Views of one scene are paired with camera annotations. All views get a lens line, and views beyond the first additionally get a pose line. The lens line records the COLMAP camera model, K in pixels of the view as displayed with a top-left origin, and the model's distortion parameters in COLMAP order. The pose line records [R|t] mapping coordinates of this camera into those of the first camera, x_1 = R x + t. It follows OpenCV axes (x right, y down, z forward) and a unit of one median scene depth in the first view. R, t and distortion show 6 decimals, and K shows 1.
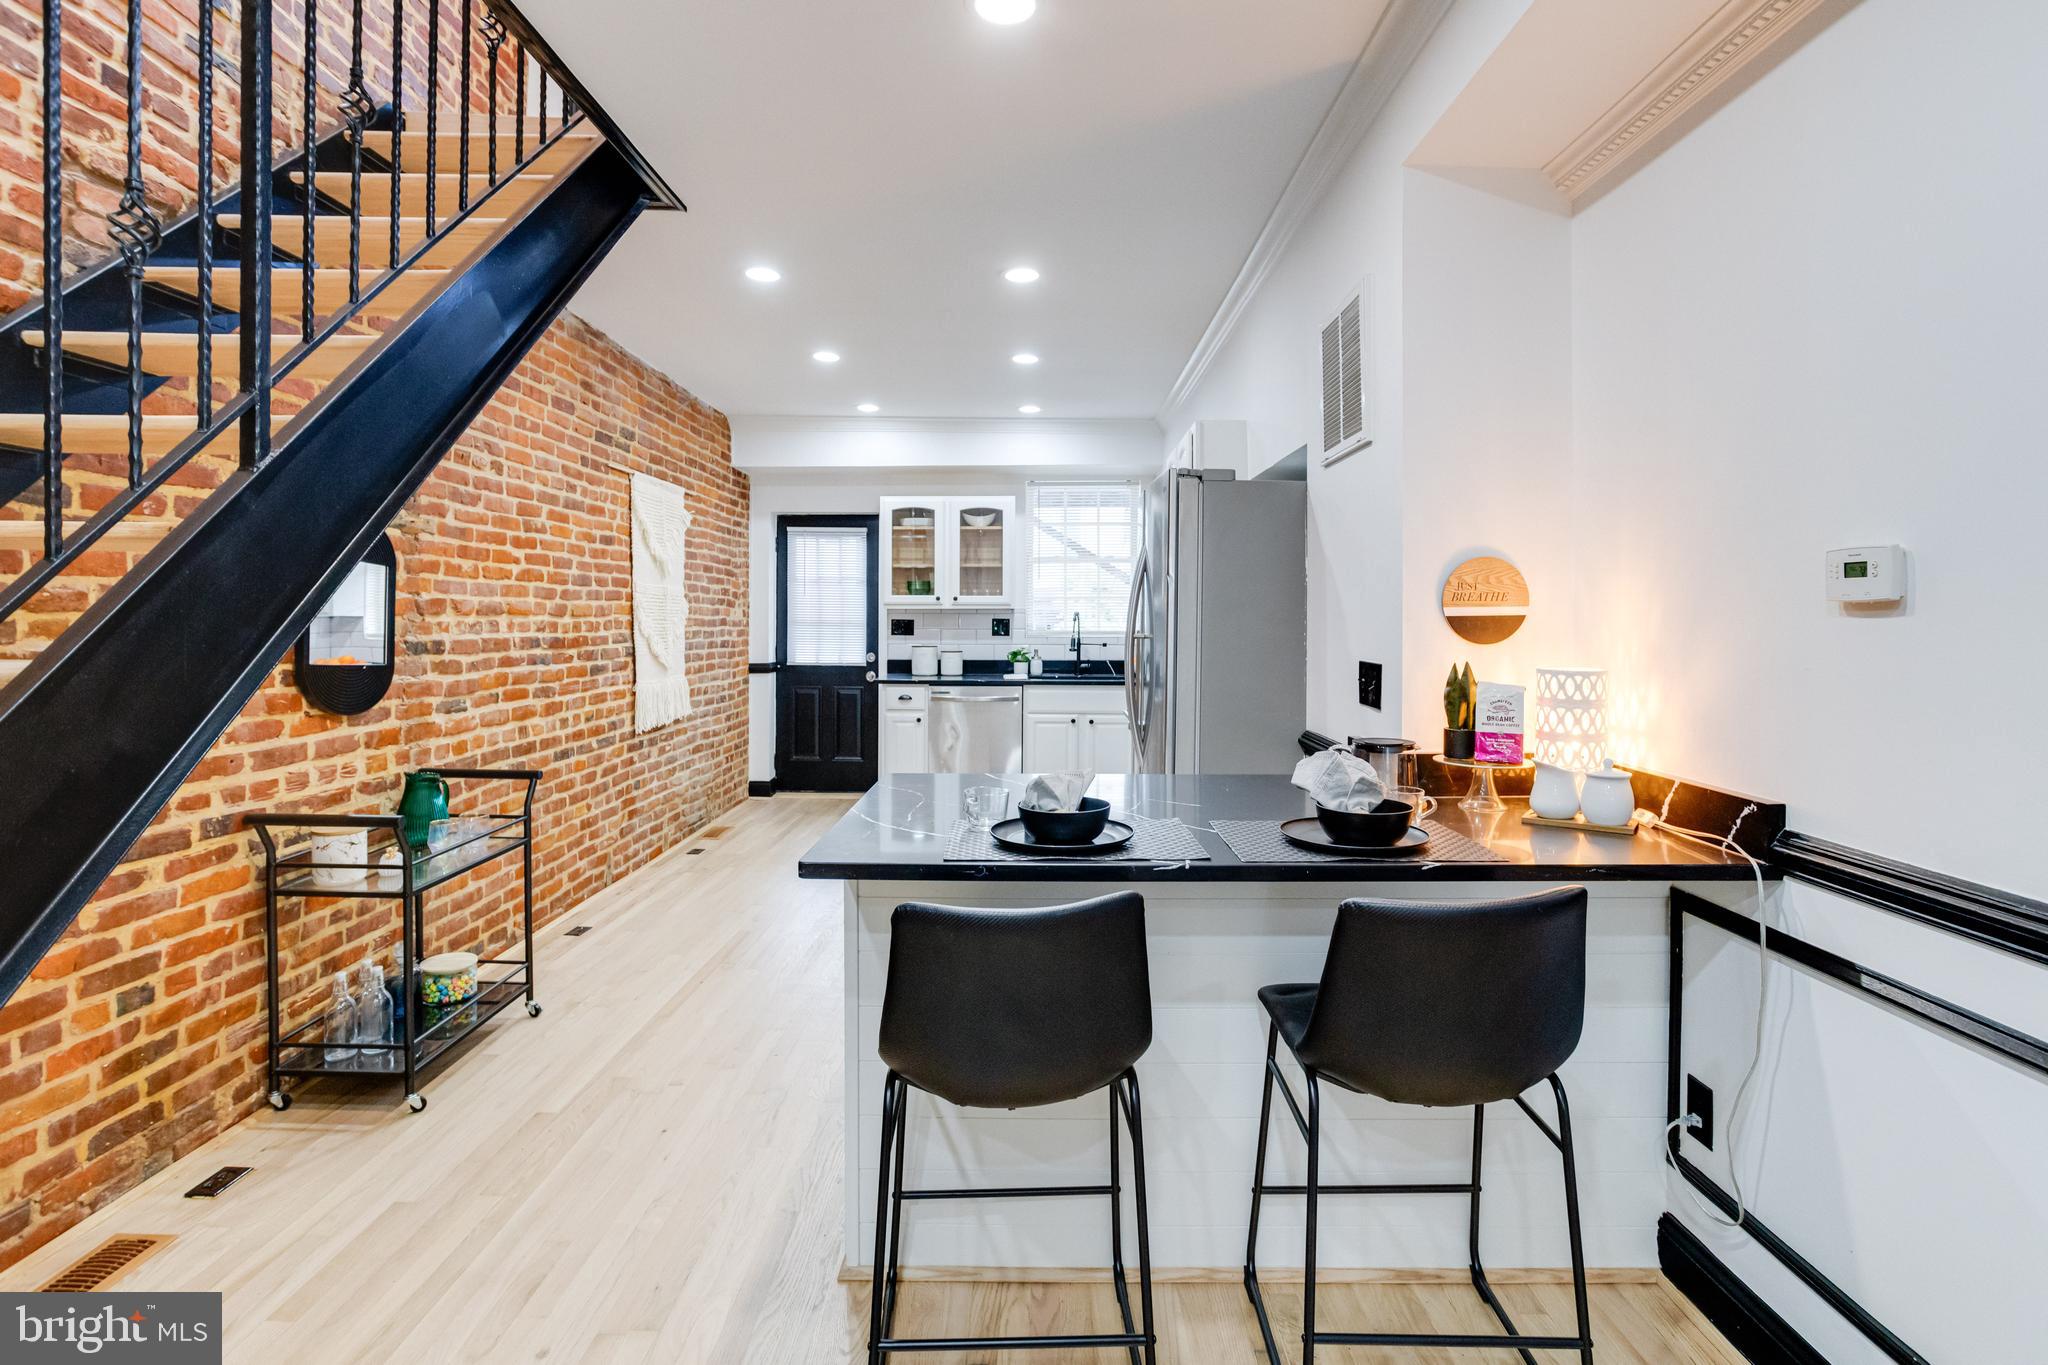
lens RADIAL K [[1002.1, 0, 1018.1], [0, 1002.1, 625.0], [0, 0, 1]] dist [-0.043902, 0.027623]
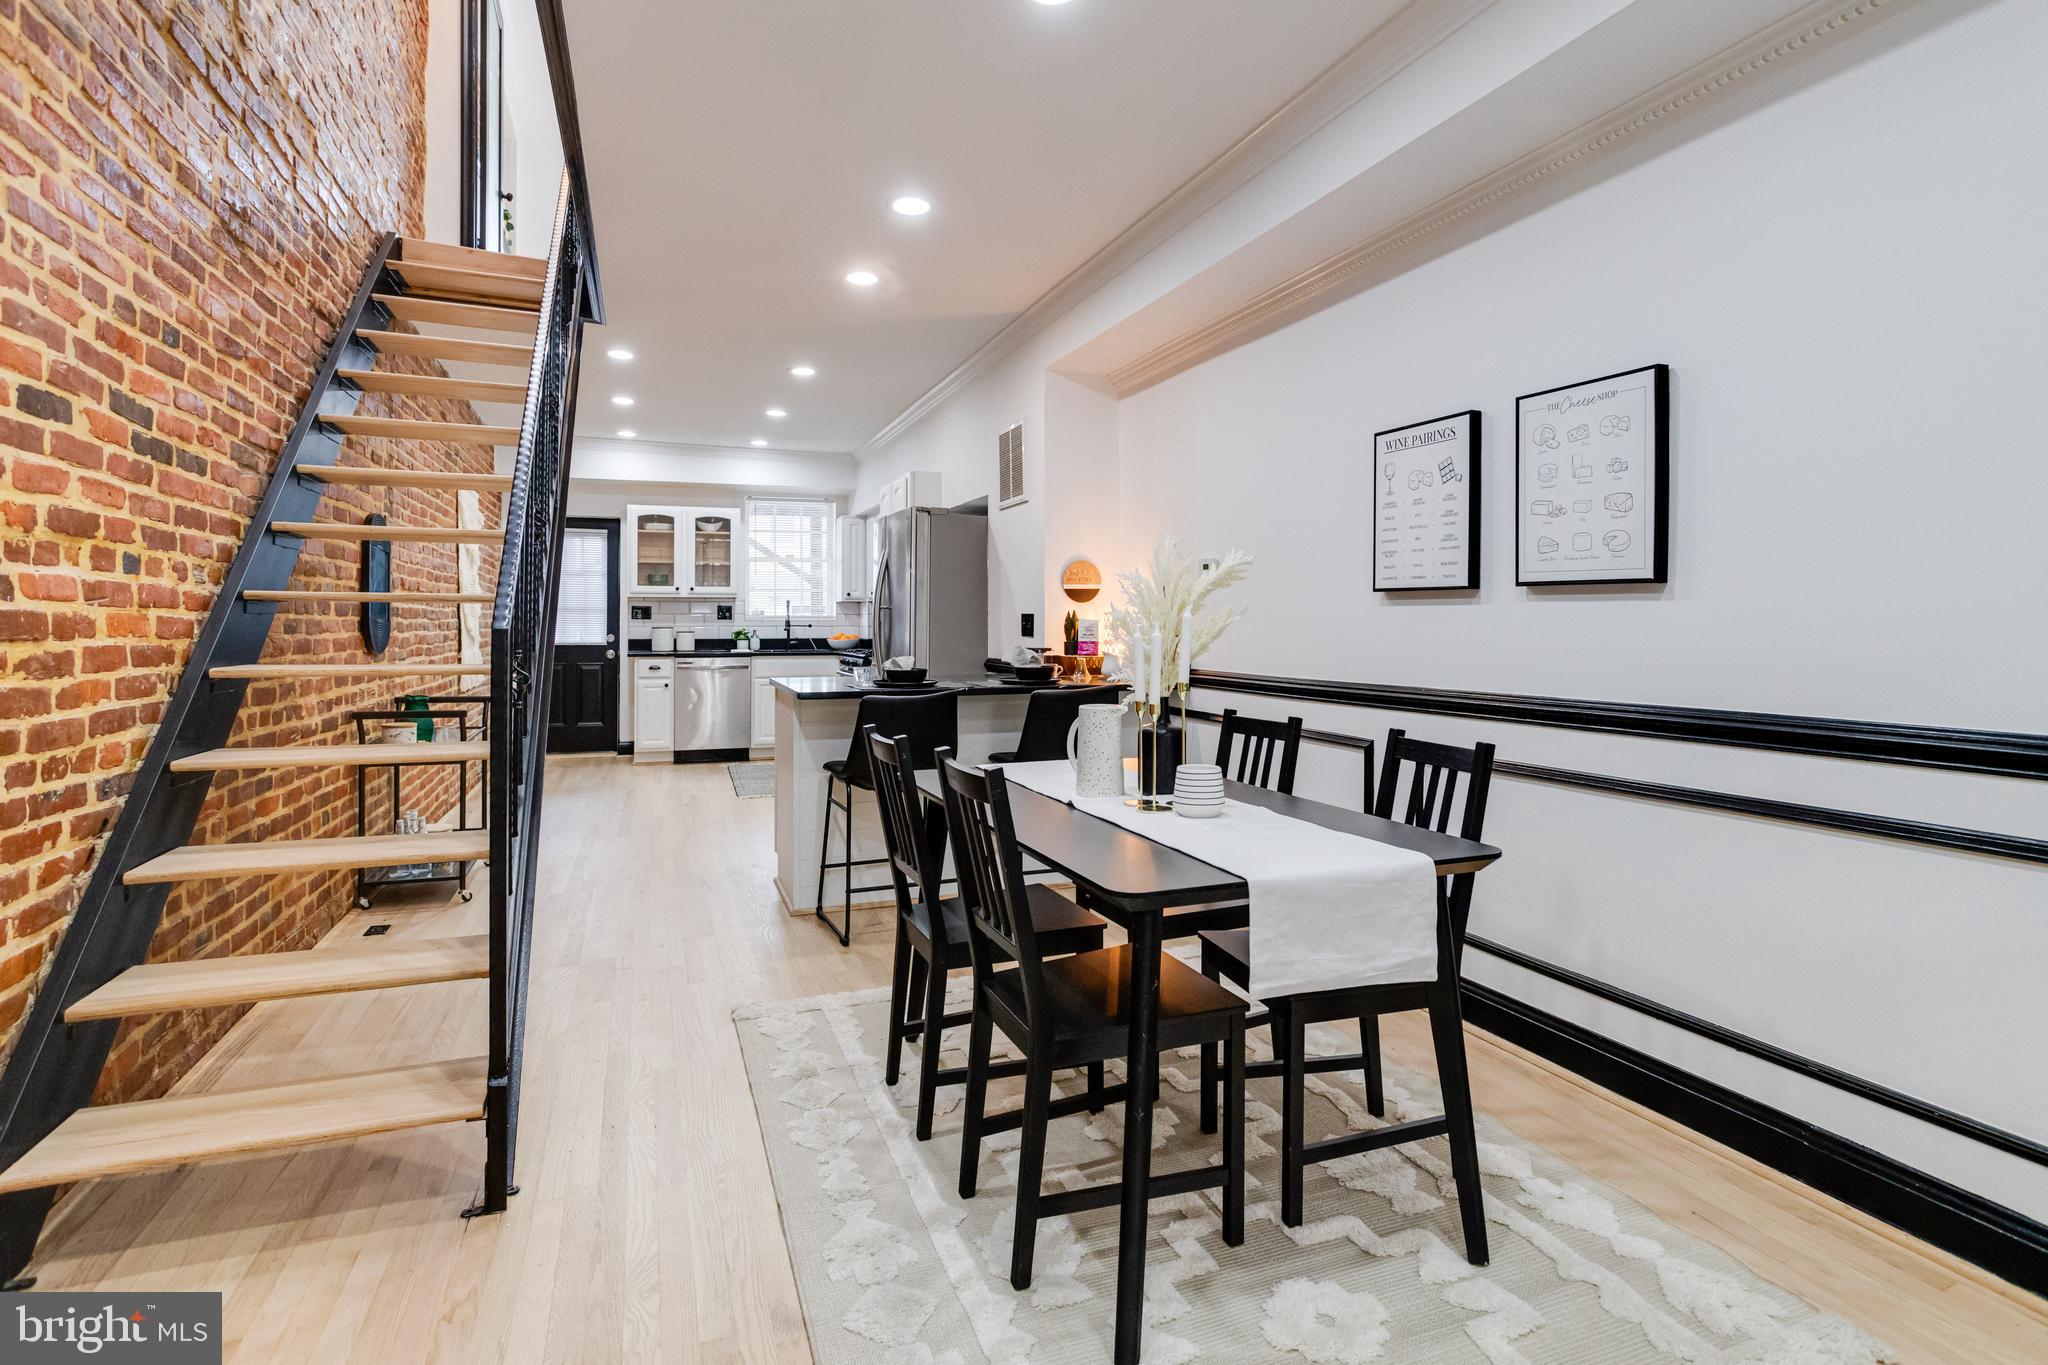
lens RADIAL K [[1002.1, 0, 1018.1], [0, 1002.1, 625.0], [0, 0, 1]] dist [-0.043902, 0.027623]
pose [[0.928678, -0.002527, 0.370878, -0.187893], [0.004025, 0.999987, -0.003265, 0.031511], [-0.370864, 0.004525, 0.928676, -0.390602]]
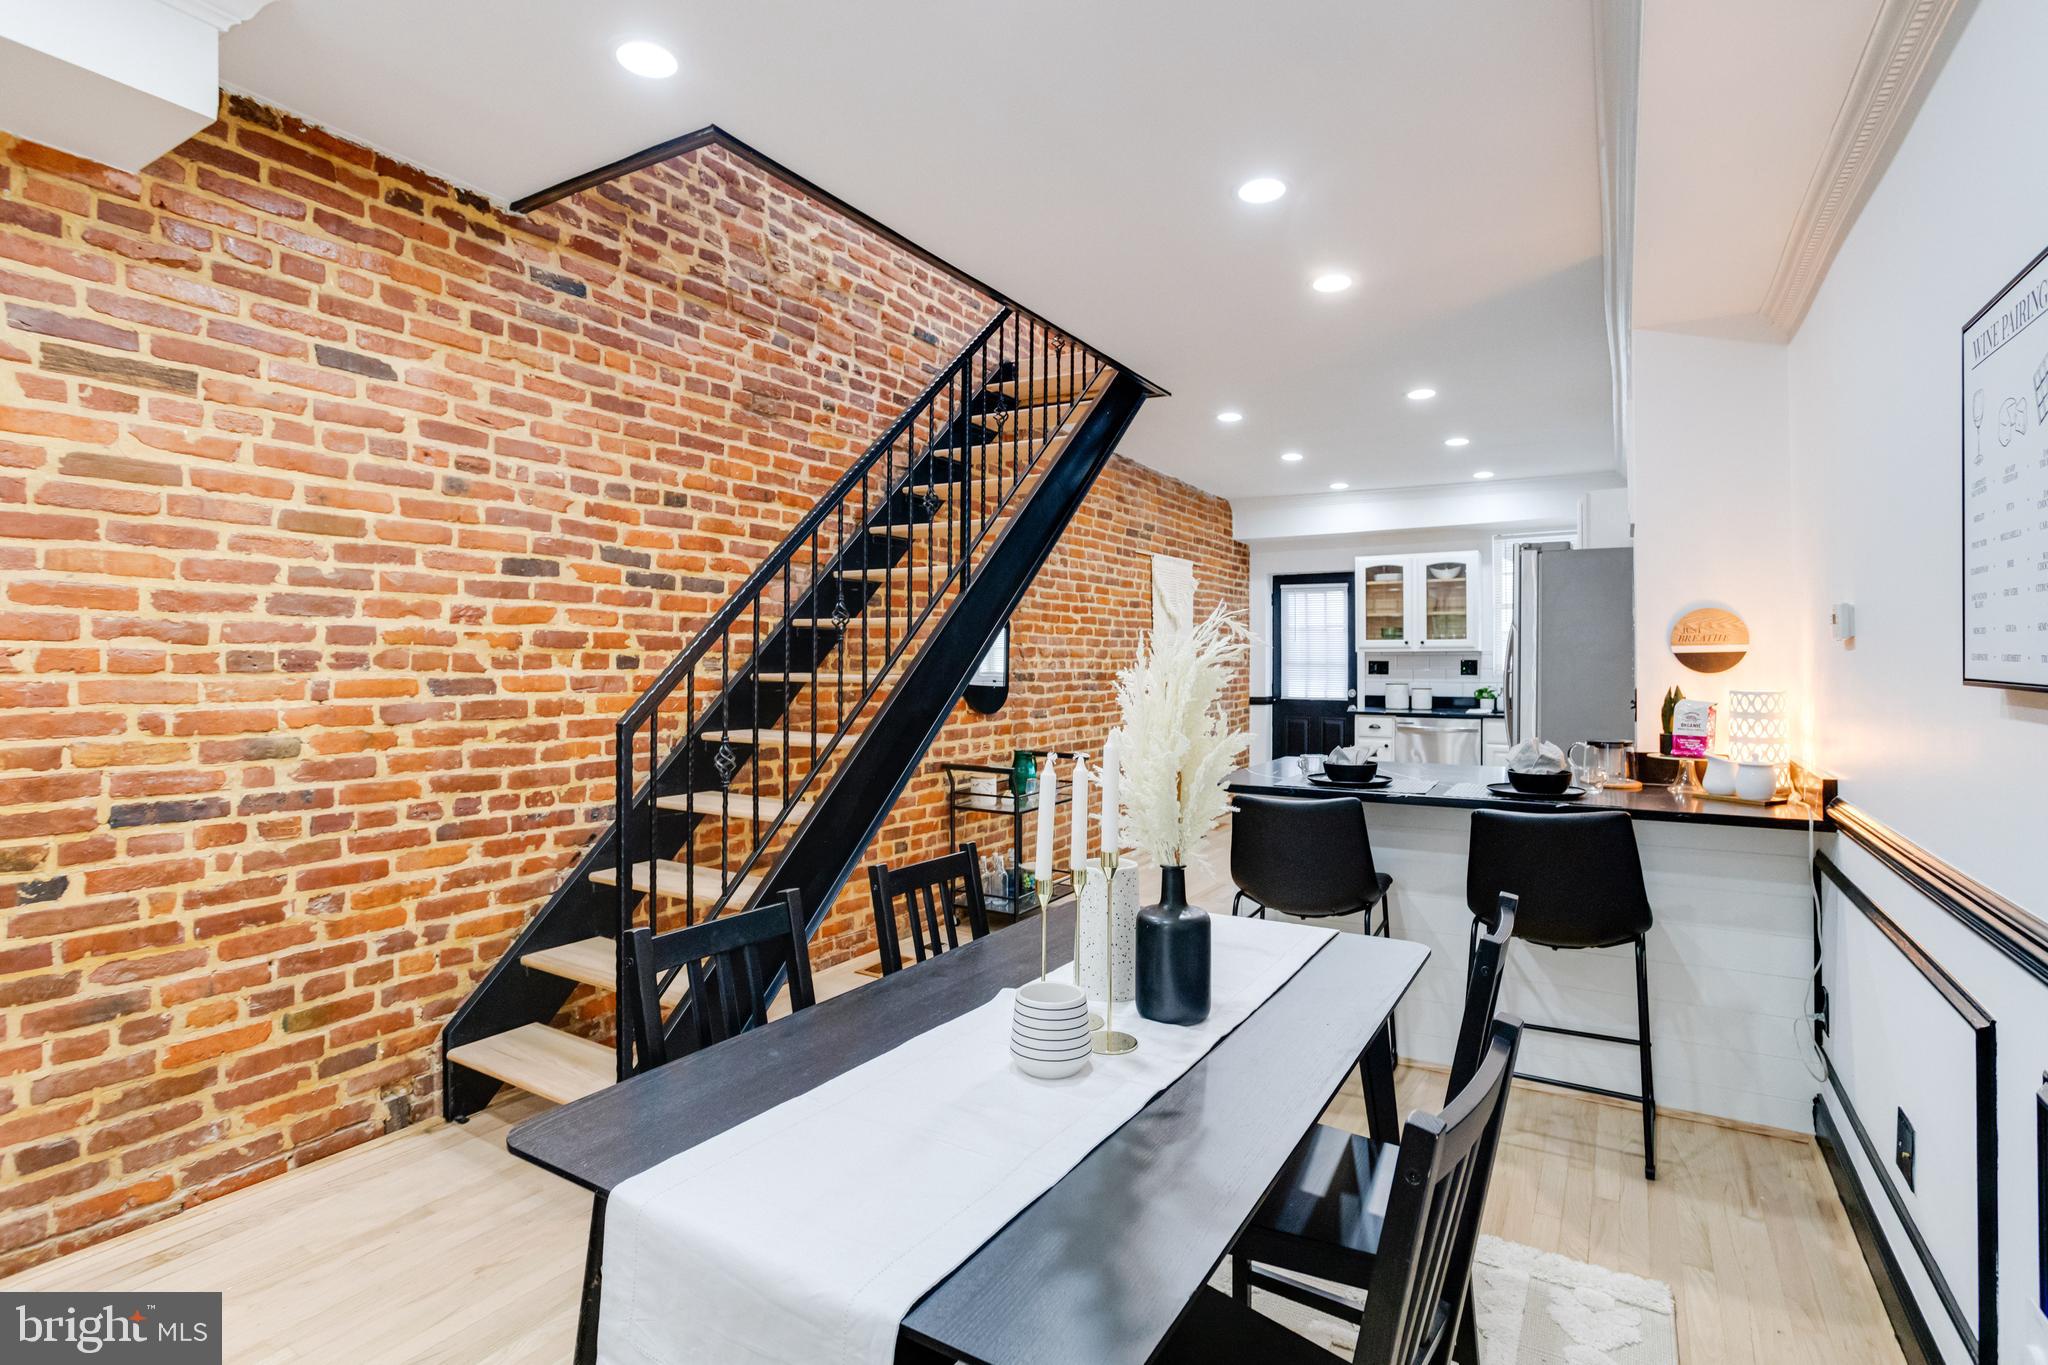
lens RADIAL K [[989.9, 0, 1022.5], [0, 989.9, 659.1], [0, 0, 1]] dist [-0.050555, 0.029090]
pose [[0.861907, -0.004002, -0.507050, 0.146315], [-0.001302, 0.999948, -0.010106, 0.006140], [0.507064, 0.009371, 0.861858, -0.263833]]
